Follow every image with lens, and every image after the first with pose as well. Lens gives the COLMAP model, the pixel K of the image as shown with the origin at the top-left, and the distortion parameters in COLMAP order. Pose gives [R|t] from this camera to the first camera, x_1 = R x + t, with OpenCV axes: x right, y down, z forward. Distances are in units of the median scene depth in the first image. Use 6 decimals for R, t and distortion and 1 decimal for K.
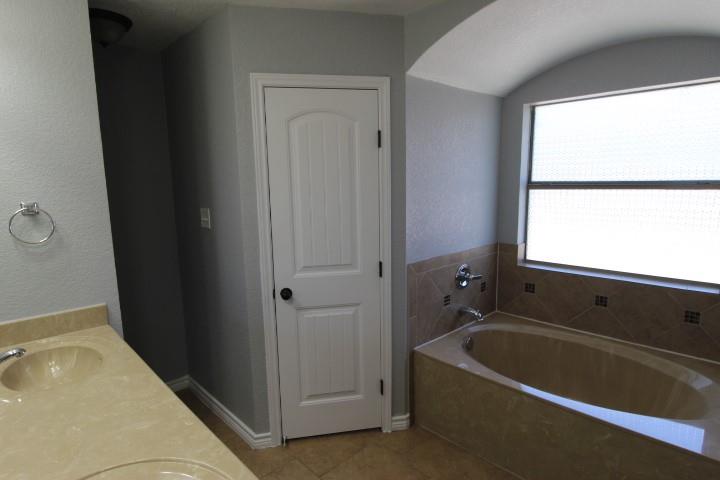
lens RADIAL K [[399.9, 0, 358.3], [0, 399.9, 241.8], [0, 0, 1]] dist [0.002861, -0.015290]
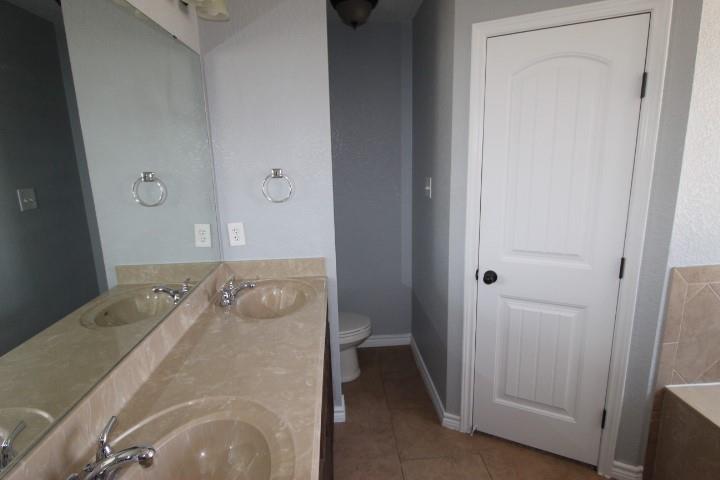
lens RADIAL K [[399.9, 0, 358.3], [0, 399.9, 241.8], [0, 0, 1]] dist [0.002861, -0.015290]
pose [[0.770429, 0.131534, -0.623809, 0.124607], [-0.079942, 0.990694, 0.110161, -0.019673], [0.632494, -0.035003, 0.773774, 0.118914]]
